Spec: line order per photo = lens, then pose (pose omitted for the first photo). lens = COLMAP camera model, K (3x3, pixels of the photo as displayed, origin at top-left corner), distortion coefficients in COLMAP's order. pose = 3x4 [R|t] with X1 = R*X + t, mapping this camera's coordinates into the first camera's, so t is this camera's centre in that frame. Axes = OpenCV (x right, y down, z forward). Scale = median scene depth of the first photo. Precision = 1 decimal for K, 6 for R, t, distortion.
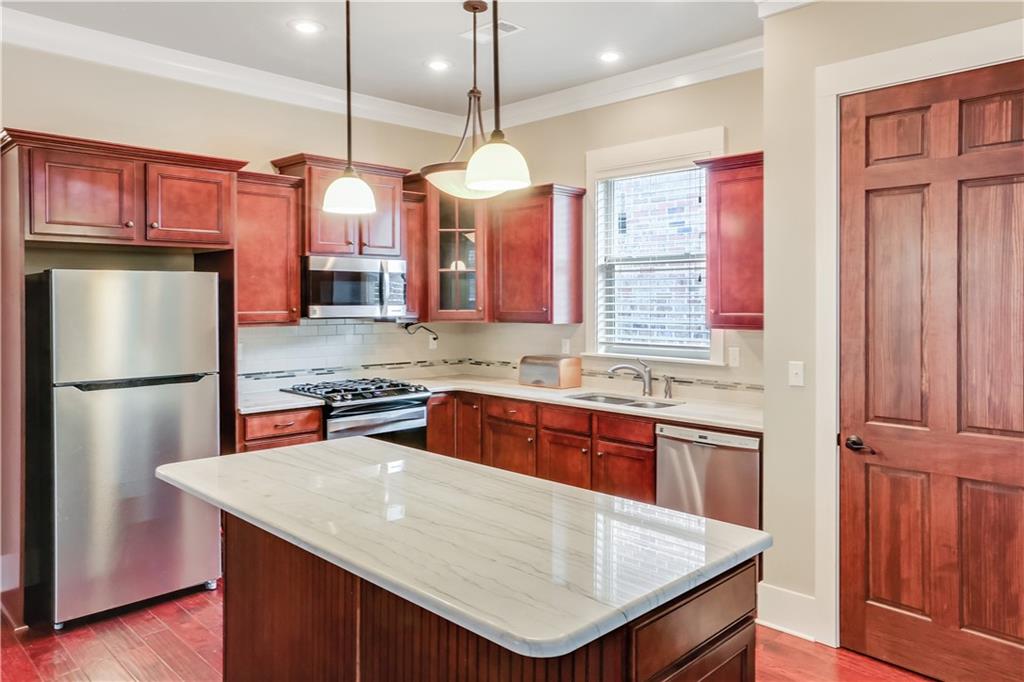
lens RADIAL K [[726.3, 0, 509.2], [0, 726.3, 304.7], [0, 0, 1]] dist [0.035308, 0.000783]
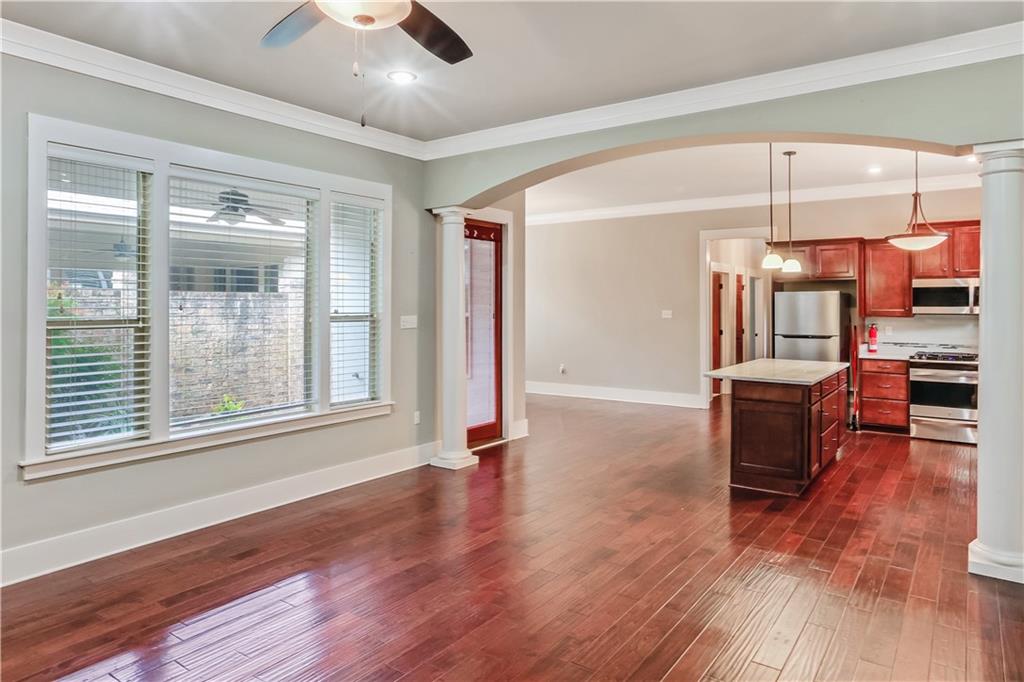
lens RADIAL K [[648.6, 0, 523.2], [0, 648.6, 288.5], [0, 0, 1]] dist [-0.000617, 0.000272]
pose [[0.182724, -0.022352, -0.982910, 1.156167], [-0.011565, 0.999623, -0.024882, 0.007293], [0.983096, 0.015914, 0.182397, -0.261071]]
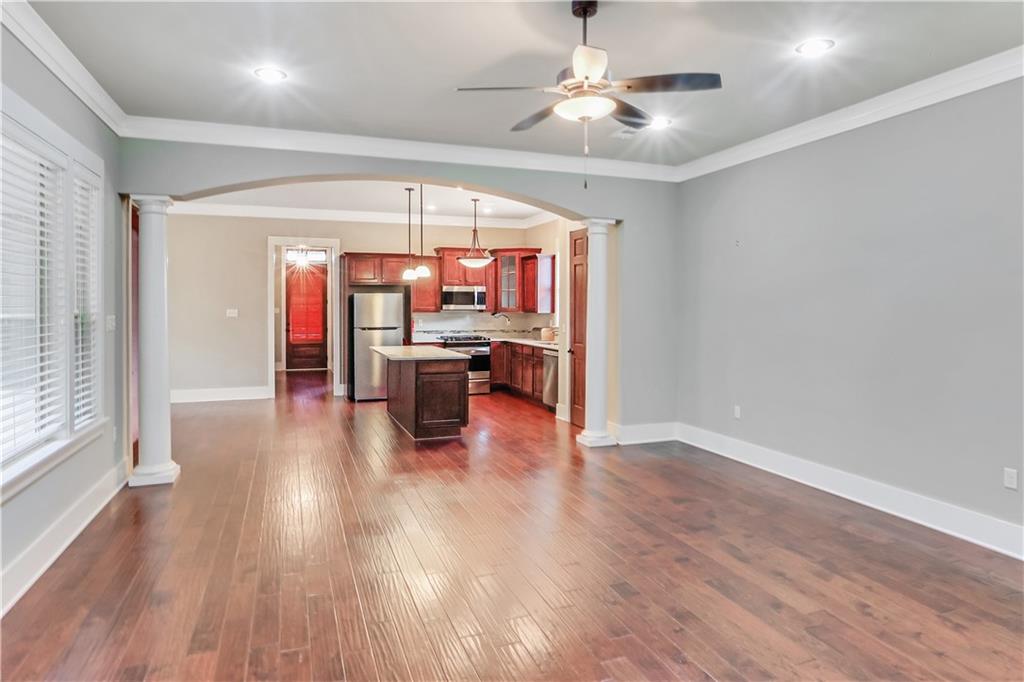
lens RADIAL K [[615.2, 0, 512.7], [0, 615.2, 308.3], [0, 0, 1]] dist [-0.000741, 0.000541]
pose [[0.909639, 0.002883, -0.415390, 0.882840], [-0.004283, 0.999988, -0.002438, 0.017759], [0.415378, 0.003997, 0.909640, -0.918616]]
